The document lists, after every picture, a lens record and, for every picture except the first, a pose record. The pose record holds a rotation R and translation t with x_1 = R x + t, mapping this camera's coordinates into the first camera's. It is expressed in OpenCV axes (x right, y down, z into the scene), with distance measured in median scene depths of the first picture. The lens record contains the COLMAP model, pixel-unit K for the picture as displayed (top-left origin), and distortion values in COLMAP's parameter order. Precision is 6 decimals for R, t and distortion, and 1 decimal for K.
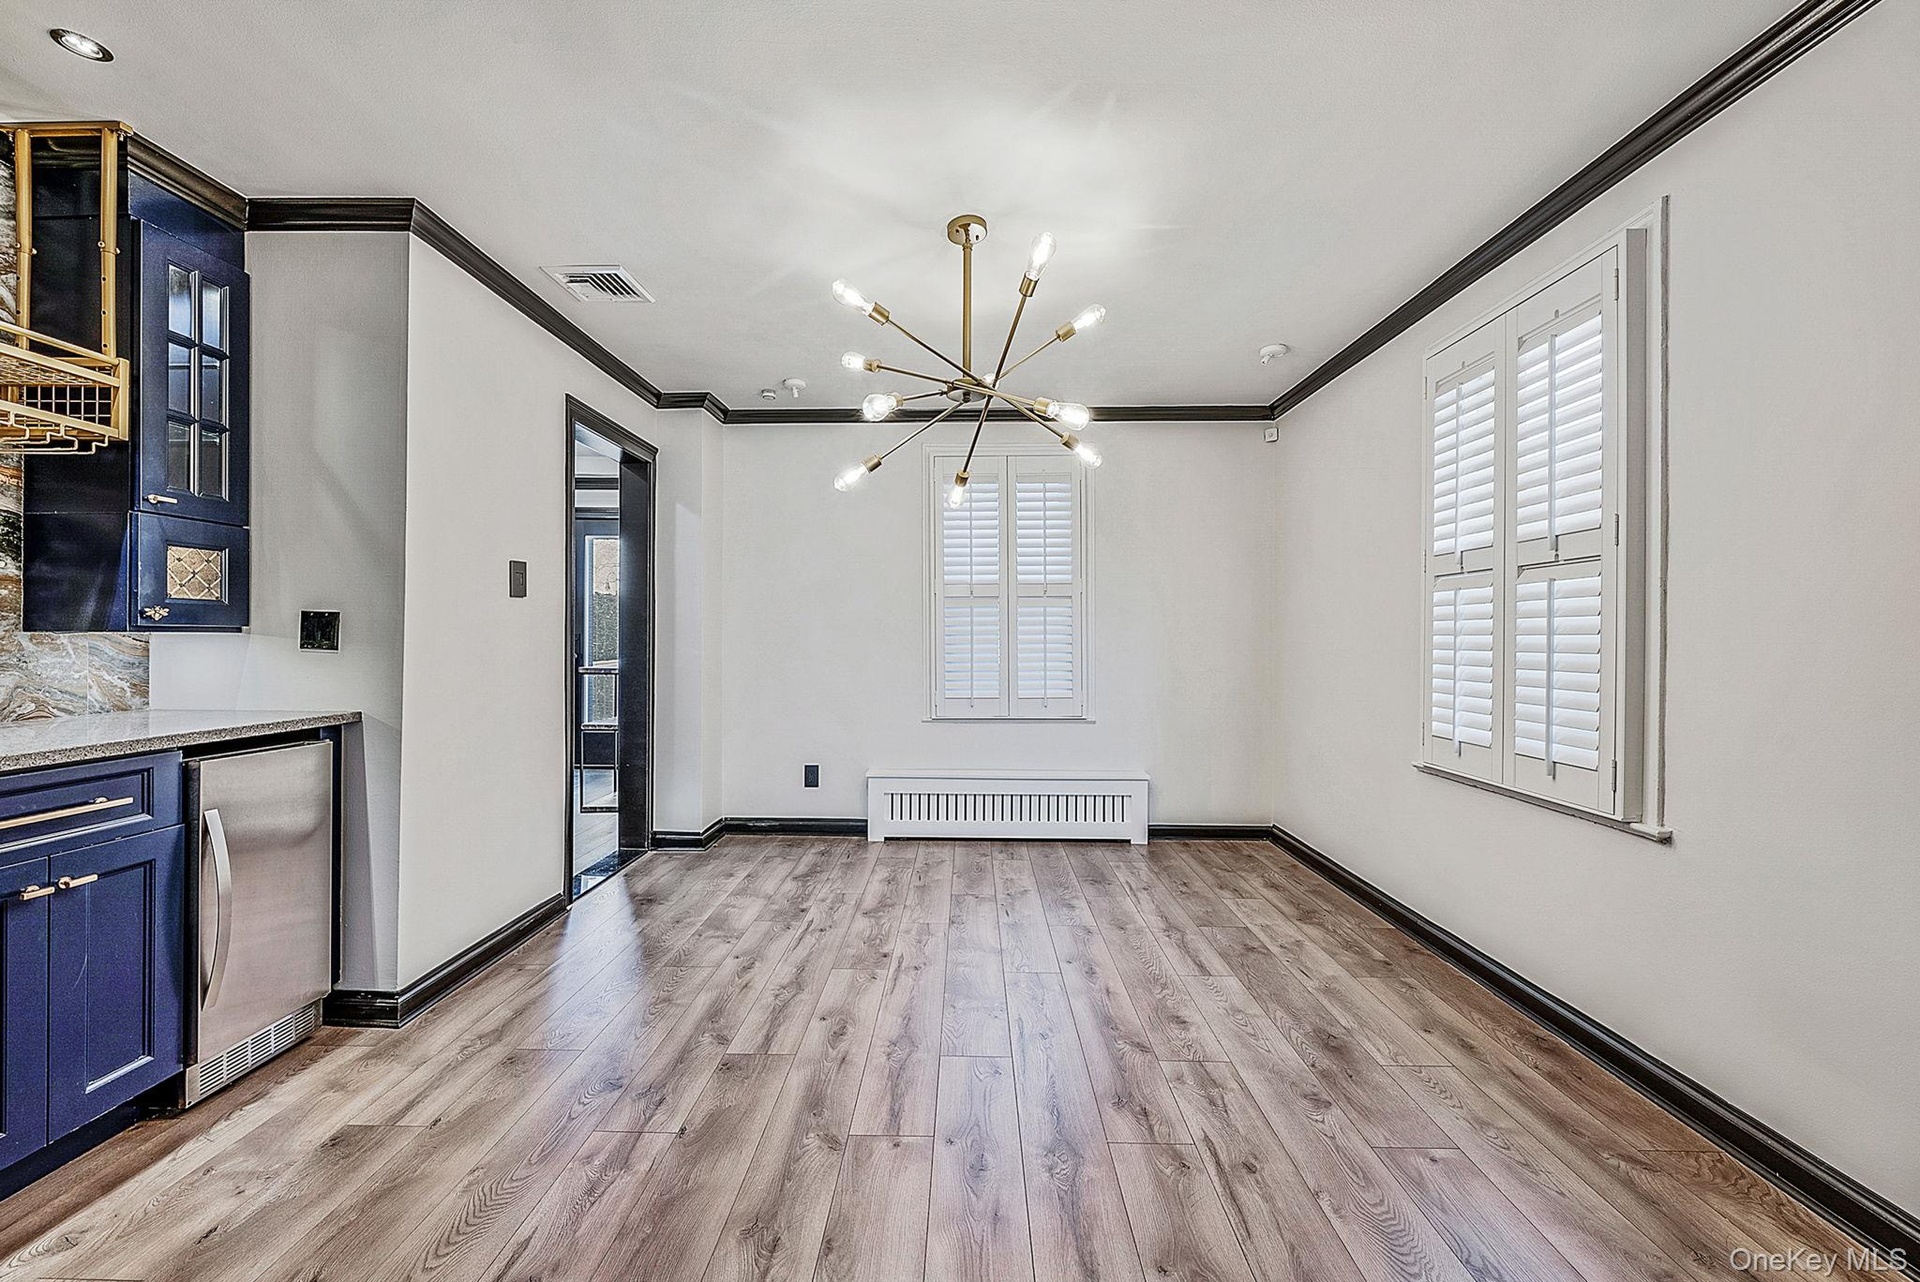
lens RADIAL K [[749.4, 0, 954.0], [0, 749.4, 637.0], [0, 0, 1]] dist [-0.003065, -0.000061]
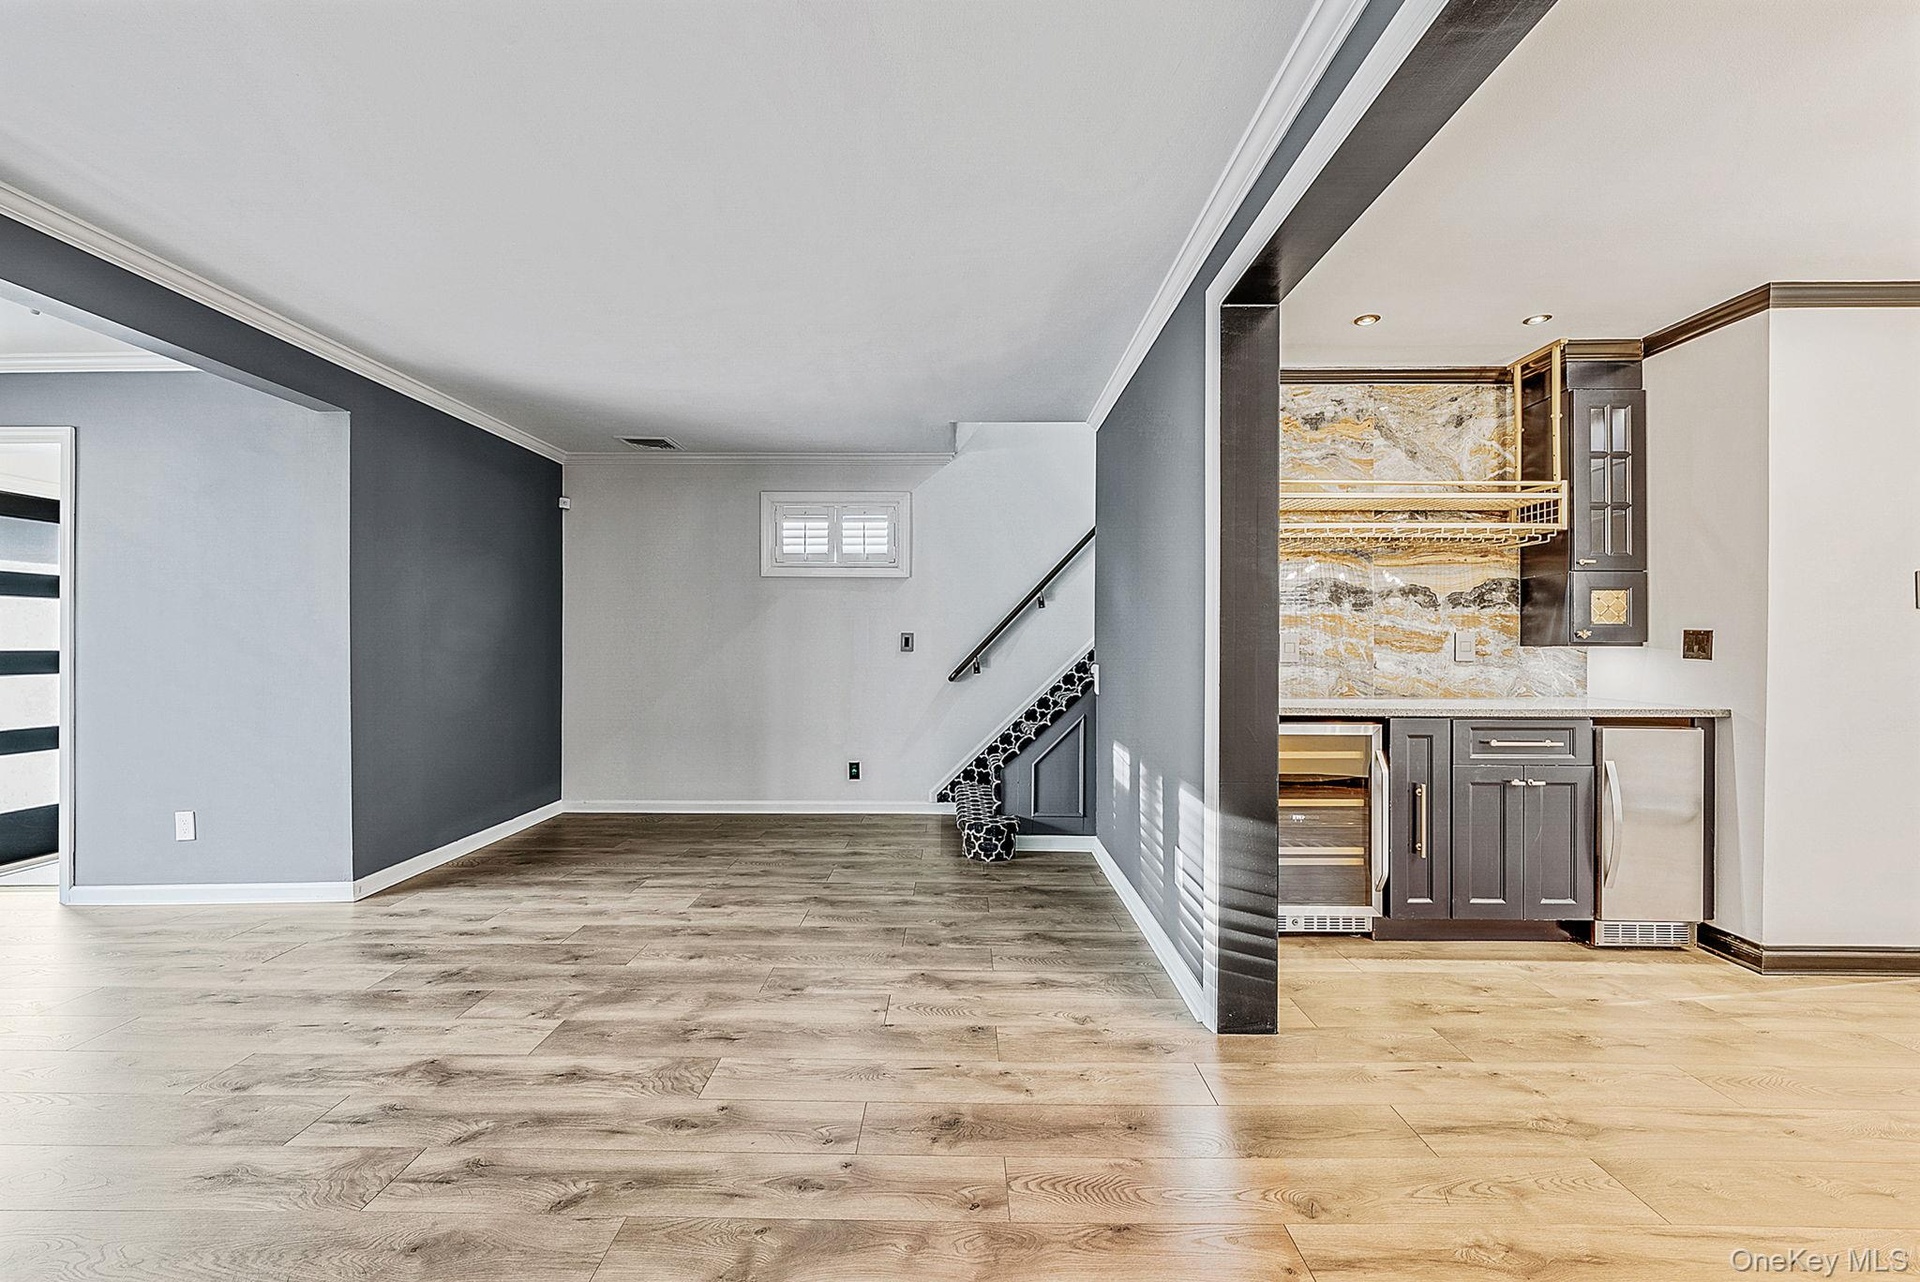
lens RADIAL K [[765.3, 0, 951.3], [0, 765.3, 642.2], [0, 0, 1]] dist [-0.004064, 0.001686]
pose [[0.007323, -0.008764, -0.999935, 0.496911], [-0.001625, 0.999960, -0.008776, 0.001043], [0.999972, 0.001689, 0.007309, -0.323643]]
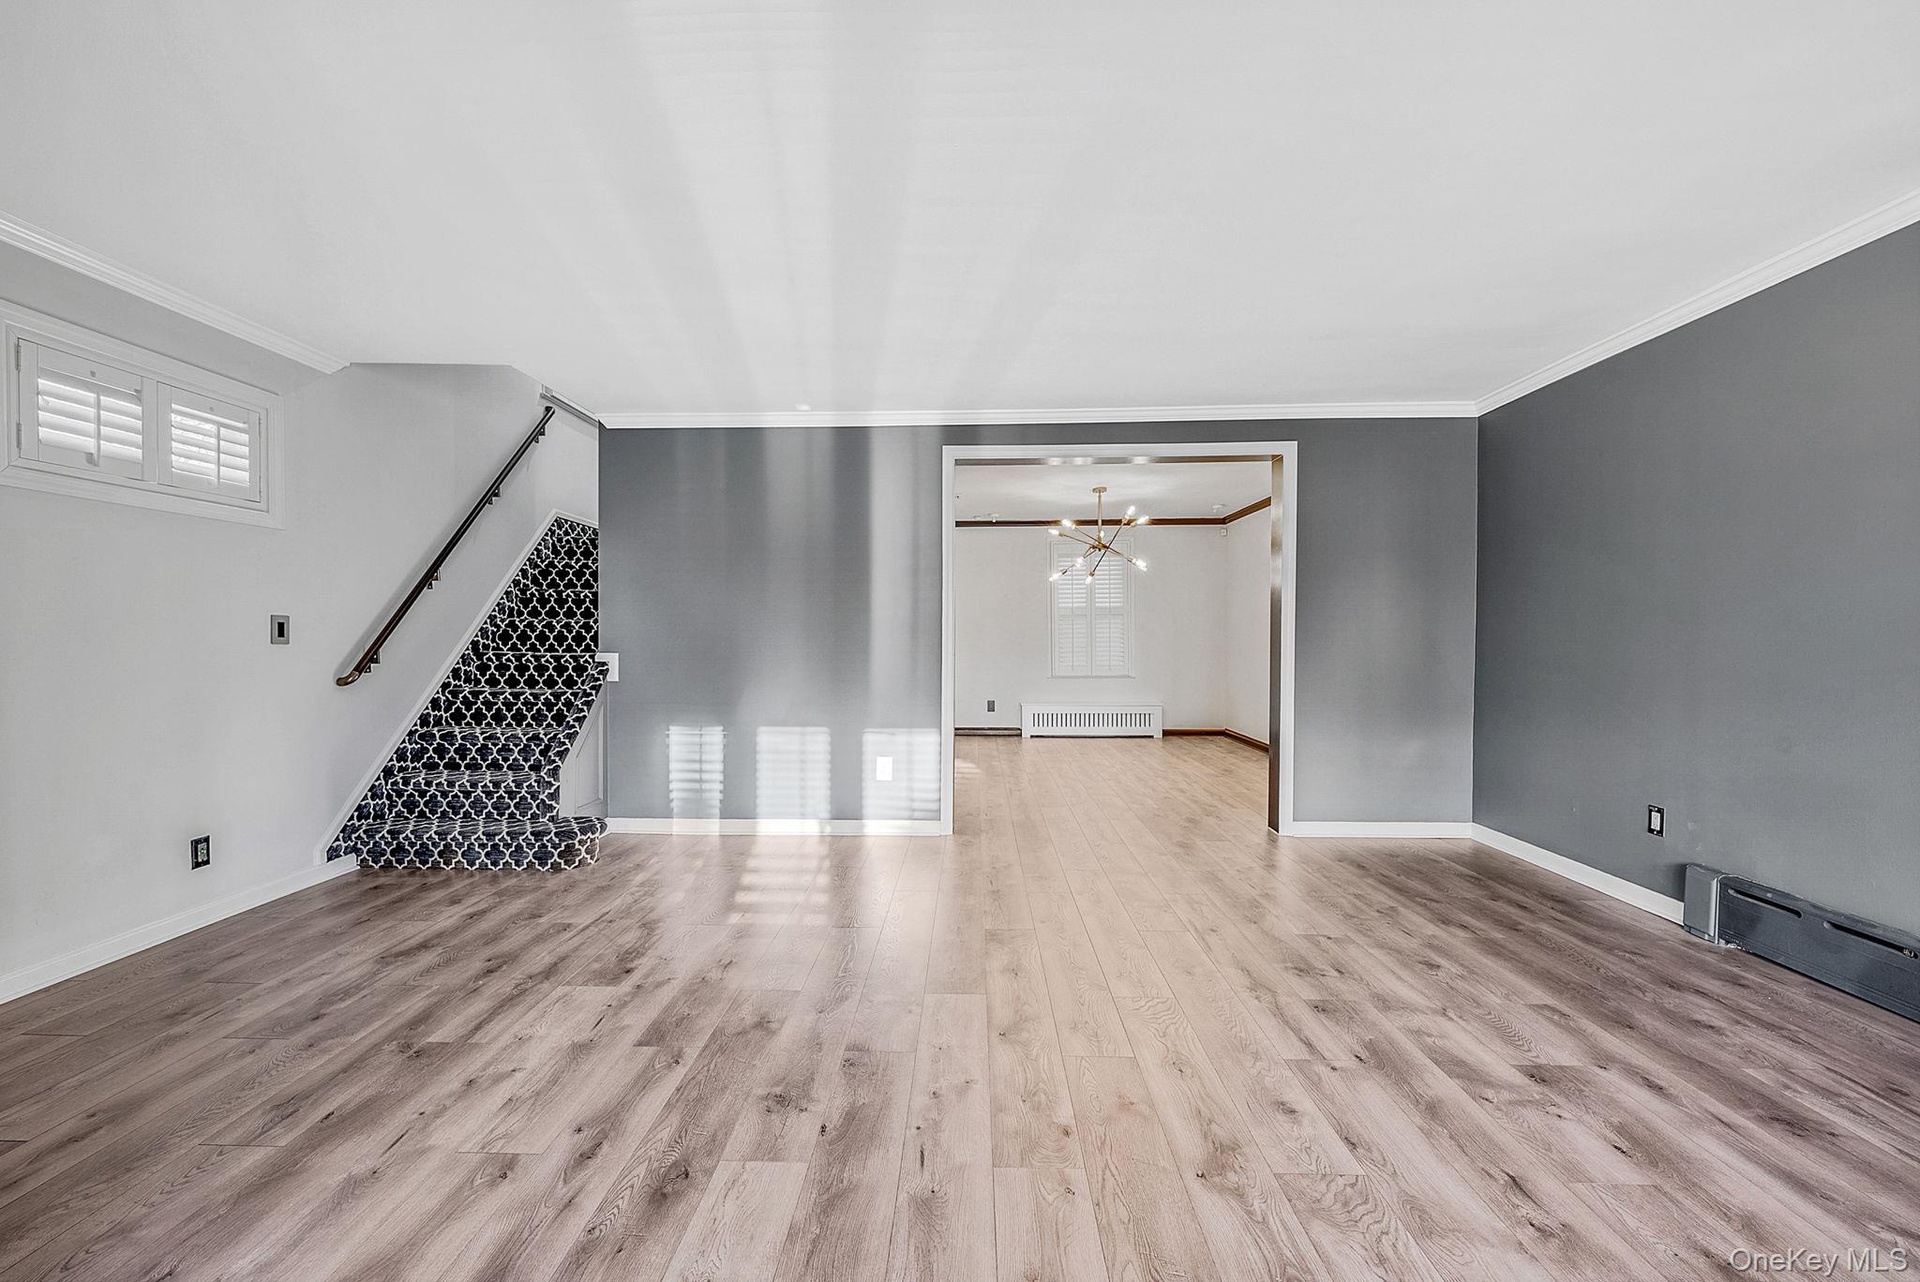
lens RADIAL K [[749.4, 0, 965.7], [0, 749.4, 618.6], [0, 0, 1]] dist [-0.003065, -0.000061]
pose [[0.999952, -0.006934, 0.006912, -0.555182], [0.007097, 0.999690, -0.023875, 0.004014], [-0.006744, 0.023923, 0.999691, -2.007076]]
